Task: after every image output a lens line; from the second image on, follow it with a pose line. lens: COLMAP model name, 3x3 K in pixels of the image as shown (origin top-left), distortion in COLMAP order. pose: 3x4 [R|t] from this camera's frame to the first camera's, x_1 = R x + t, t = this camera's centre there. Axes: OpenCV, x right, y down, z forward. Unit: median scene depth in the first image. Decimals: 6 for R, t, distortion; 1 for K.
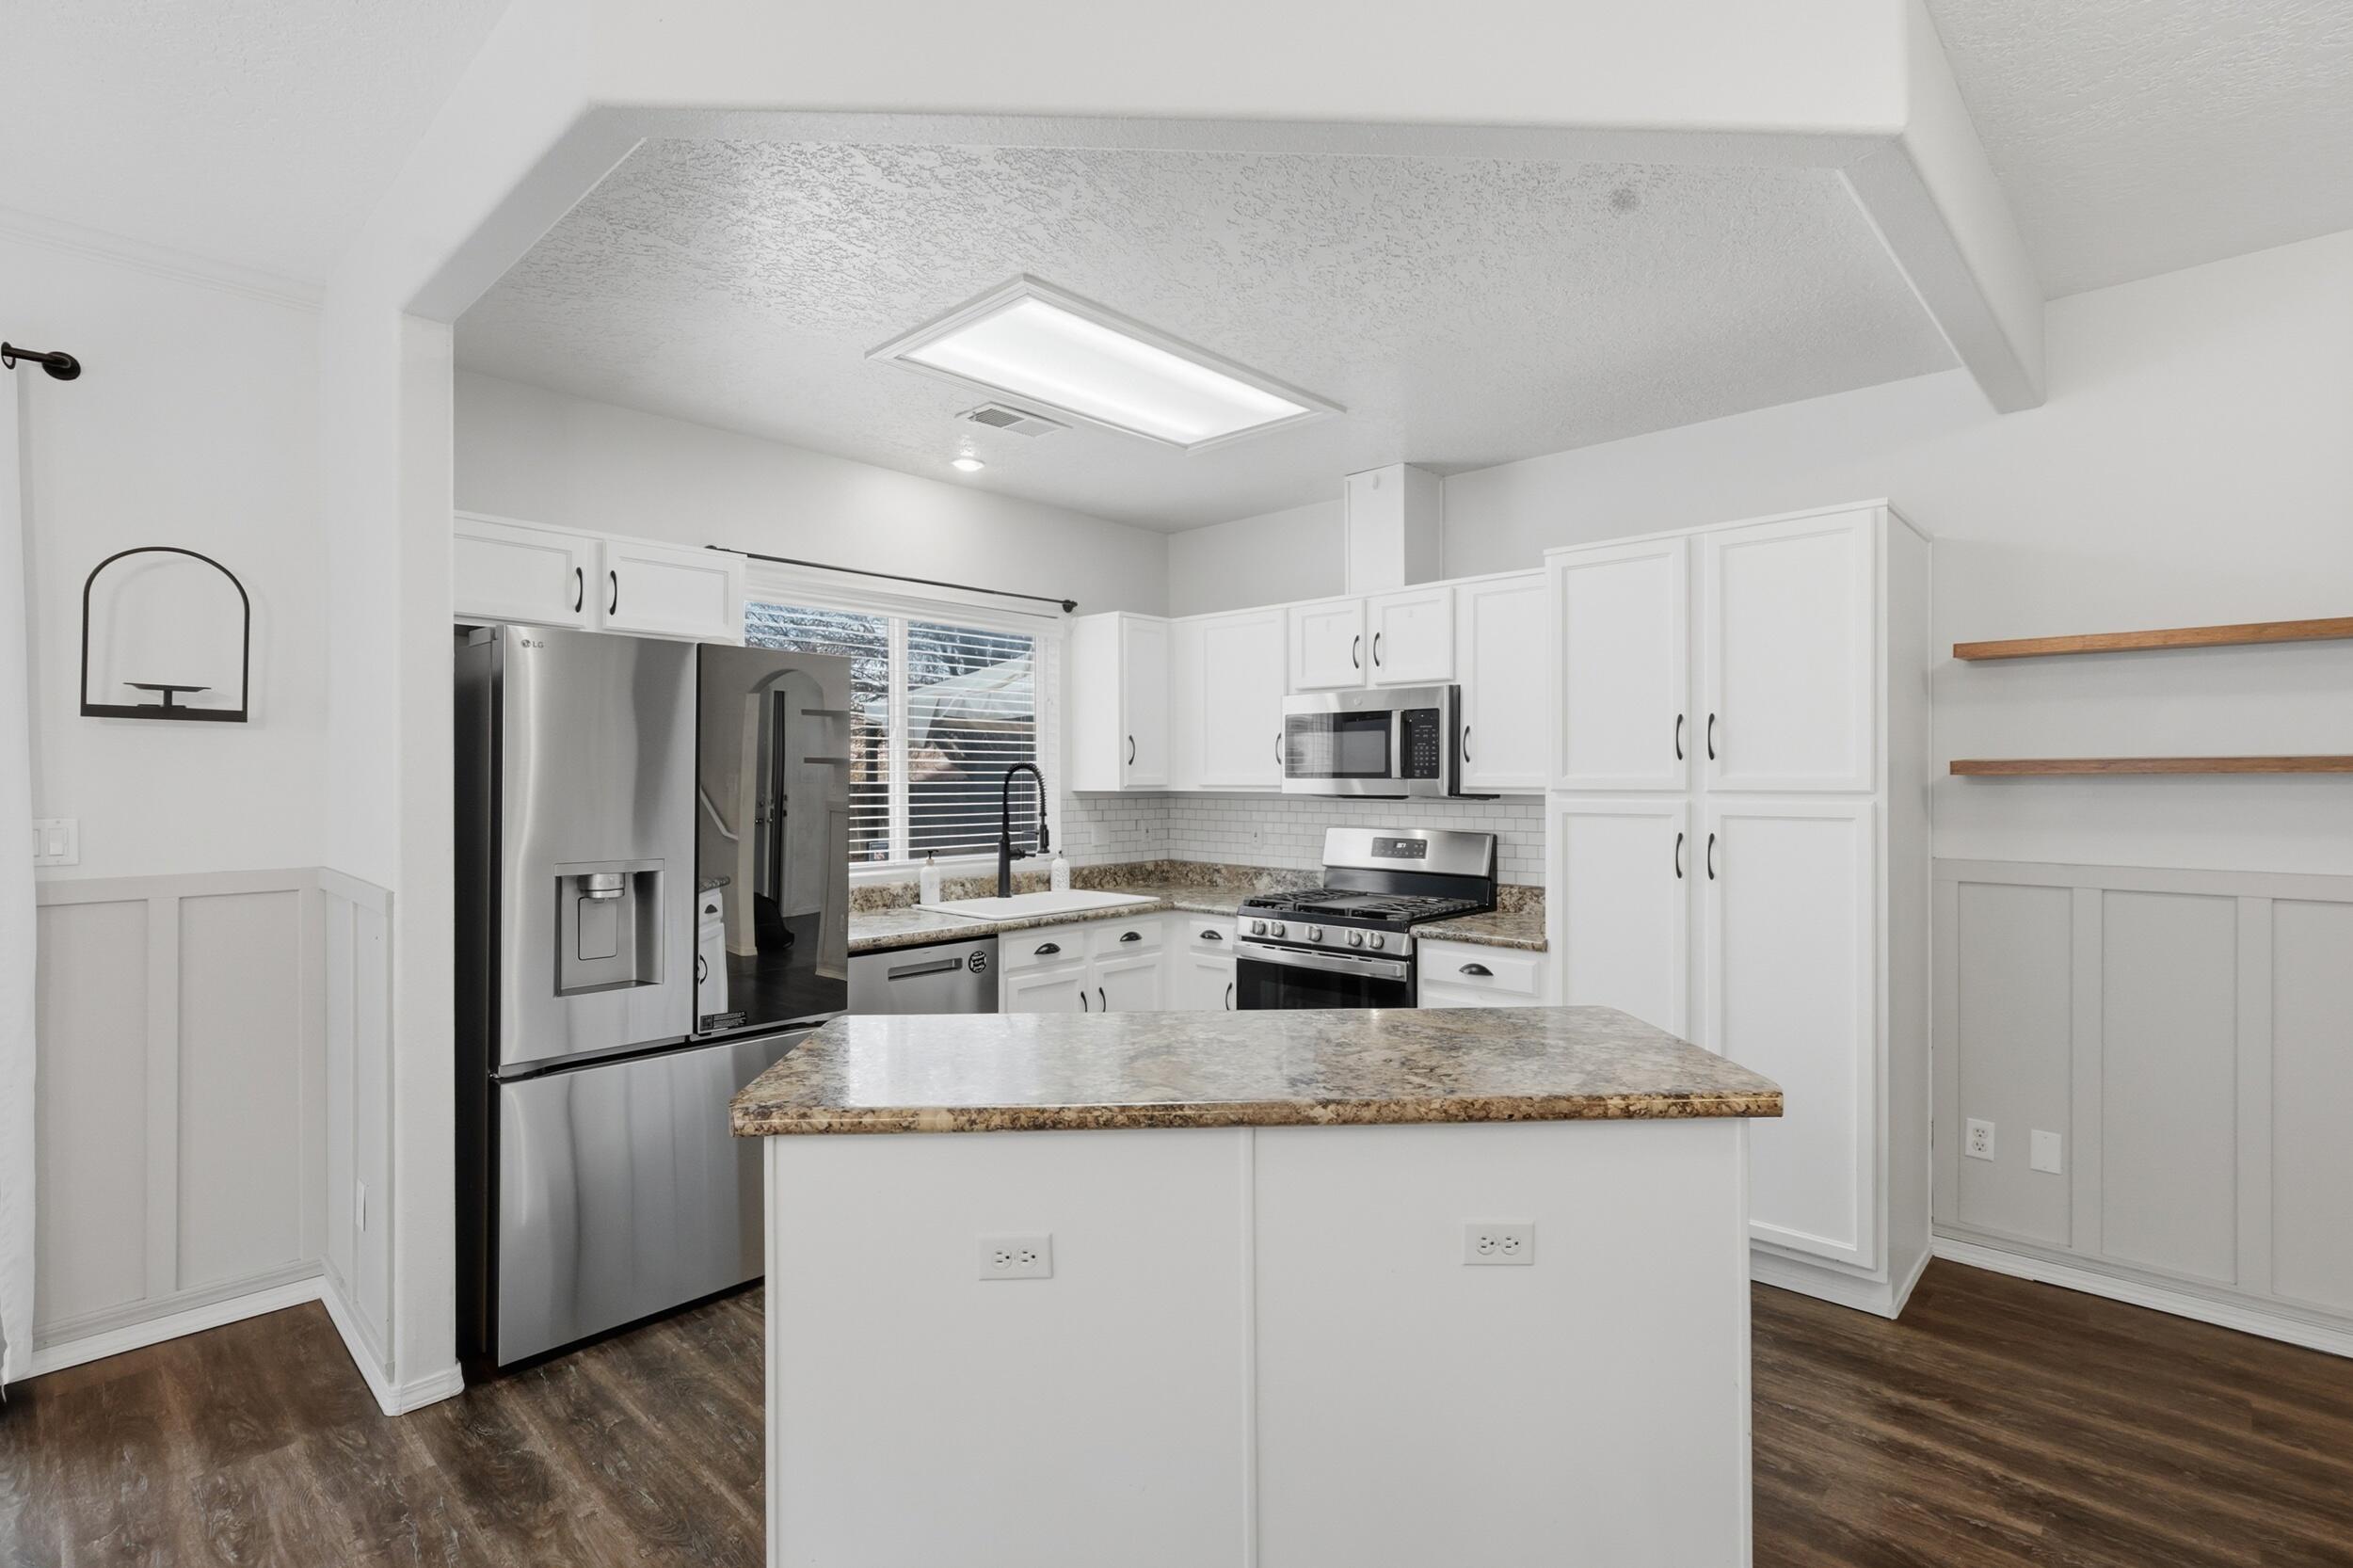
lens RADIAL K [[1105.5, 0, 1176.5], [0, 1105.5, 784.0], [0, 0, 1]] dist [-0.000938, 0.000008]
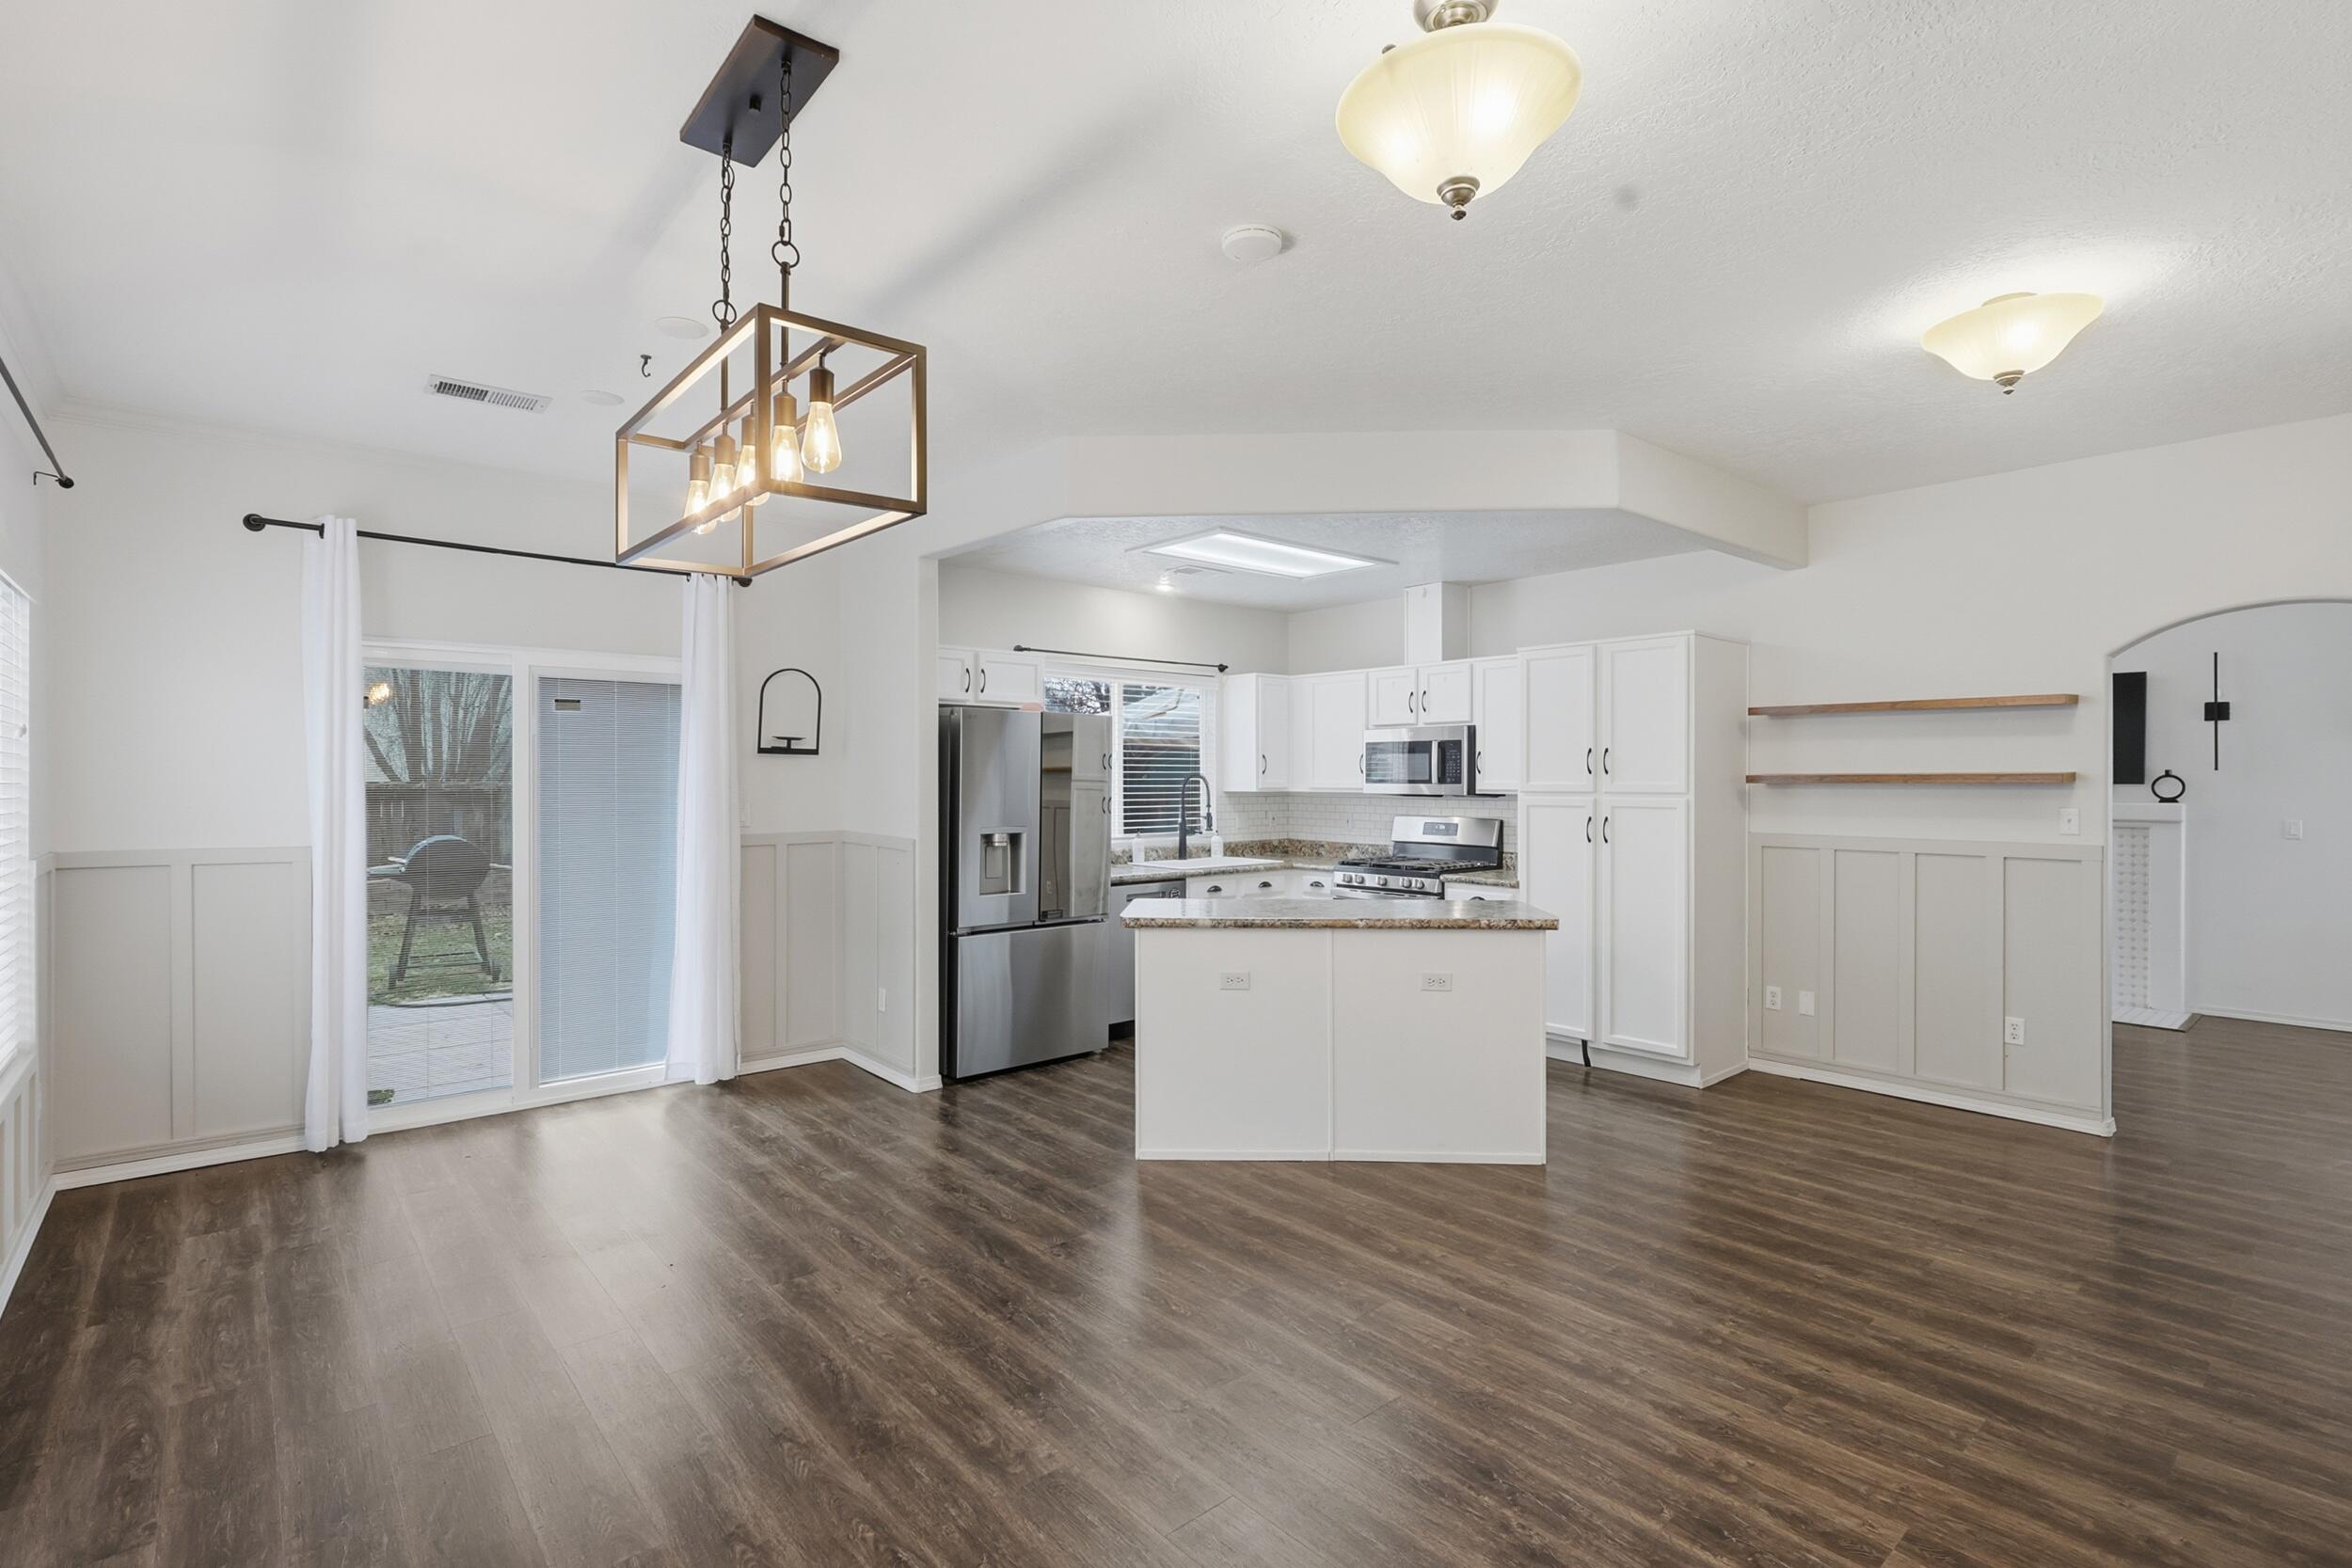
lens RADIAL K [[1105.0, 0, 1176.0], [0, 1105.0, 784.0], [0, 0, 1]] dist [-0.000938, 0.000008]
pose [[0.995125, 0.001777, -0.098605, -0.014219], [-0.001743, 0.999998, 0.000434, -0.004916], [0.098606, -0.000260, 0.995127, -0.613690]]
